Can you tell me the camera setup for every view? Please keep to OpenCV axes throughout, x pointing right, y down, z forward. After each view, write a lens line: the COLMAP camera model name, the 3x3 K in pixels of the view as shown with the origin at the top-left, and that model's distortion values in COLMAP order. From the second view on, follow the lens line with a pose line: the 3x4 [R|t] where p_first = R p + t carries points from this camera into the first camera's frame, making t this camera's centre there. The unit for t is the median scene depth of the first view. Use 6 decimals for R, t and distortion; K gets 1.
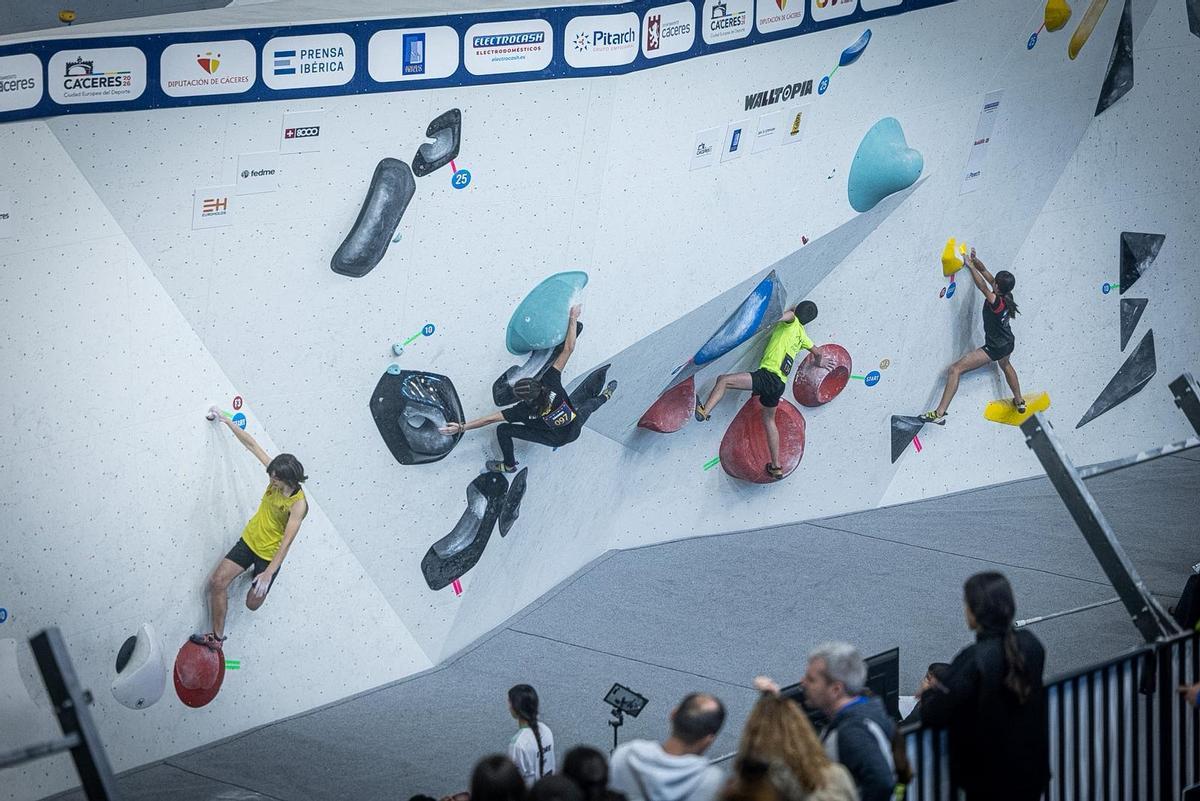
lens RADIAL K [[3661.0, 0, 600.0], [0, 3661.0, 400.5], [0, 0, 1]] dist [0.088649, -1.781414]
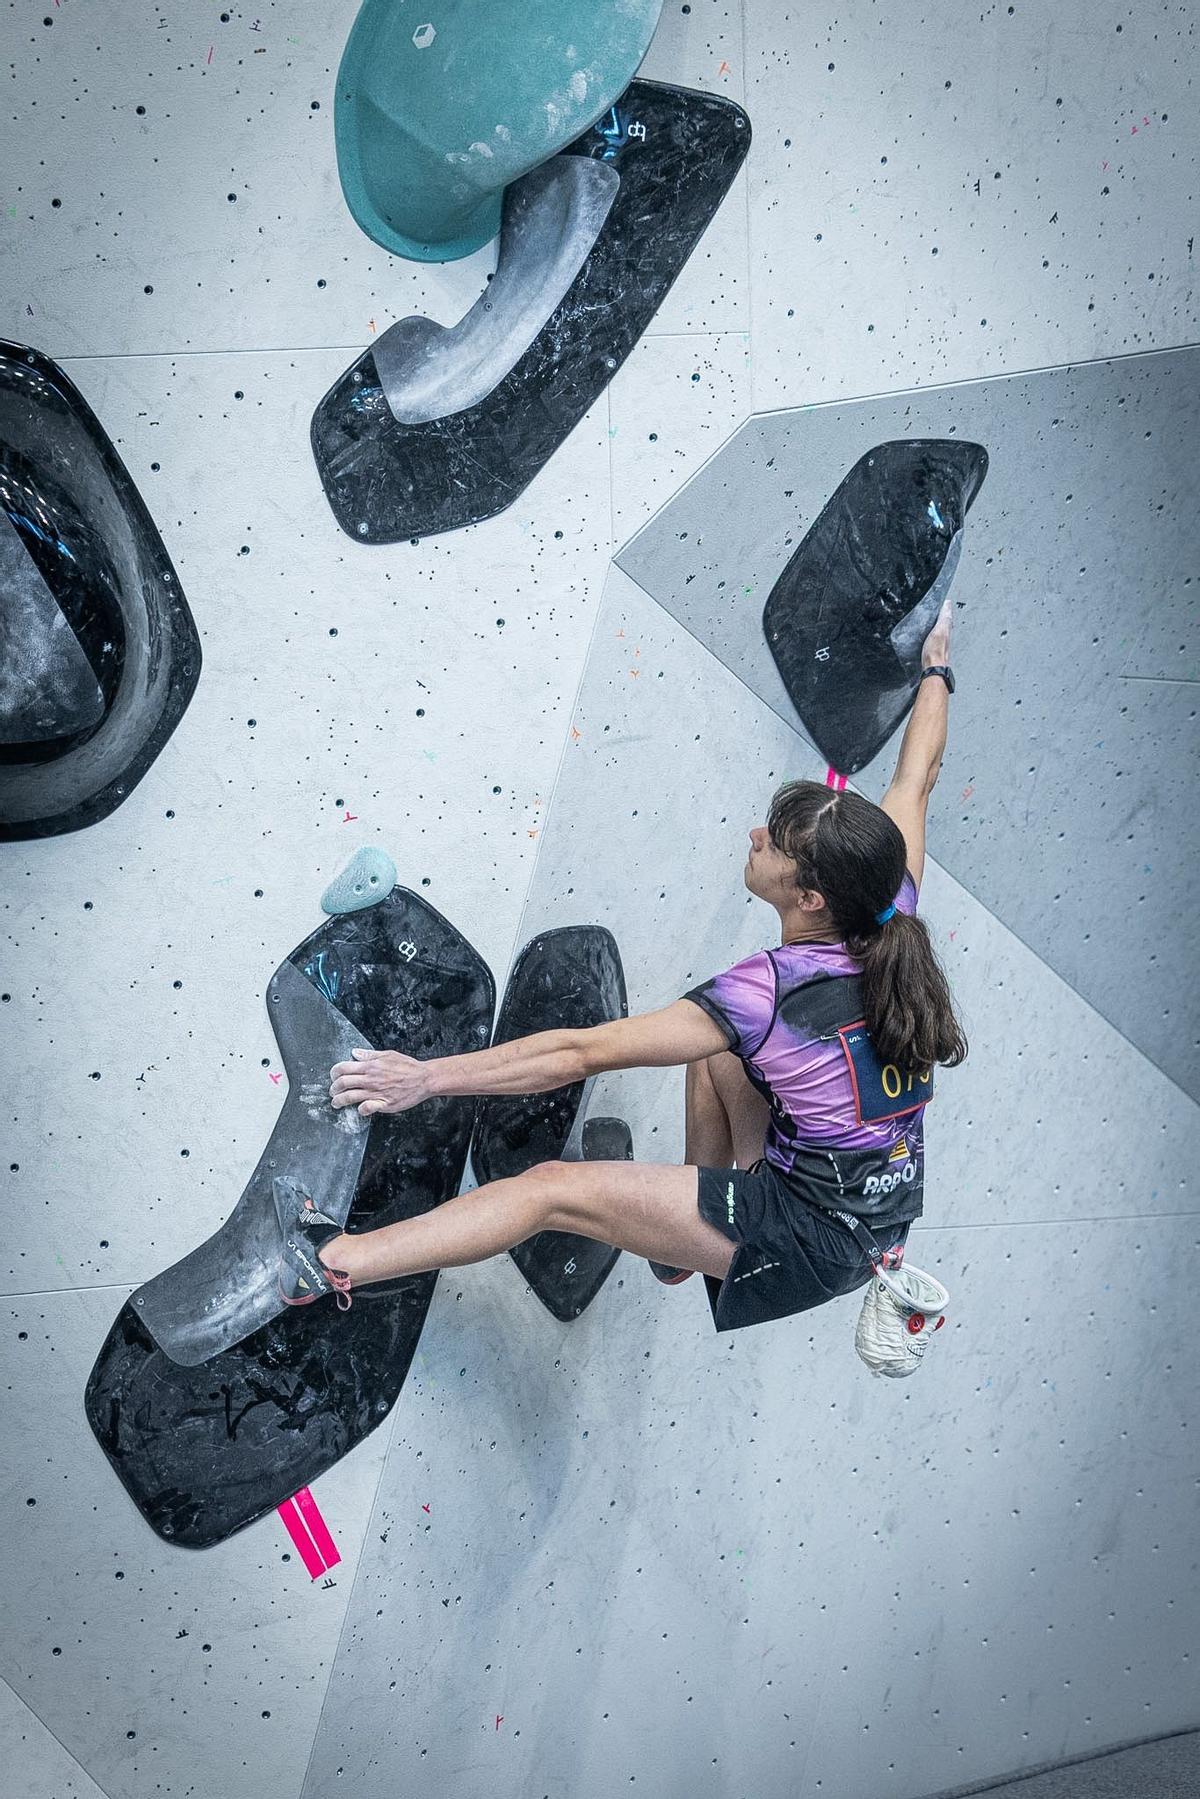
lens RADIAL K [[4550.2, 0, 600.0], [0, 4550.2, 899.5], [0, 0, 1]] dist [-0.002530, 0.506568]
pose [[0.964606, -0.122433, -0.233551, 0.041392], [0.047377, 0.951734, -0.303246, 0.097756], [0.259406, 0.281448, 0.923848, 0.783224]]
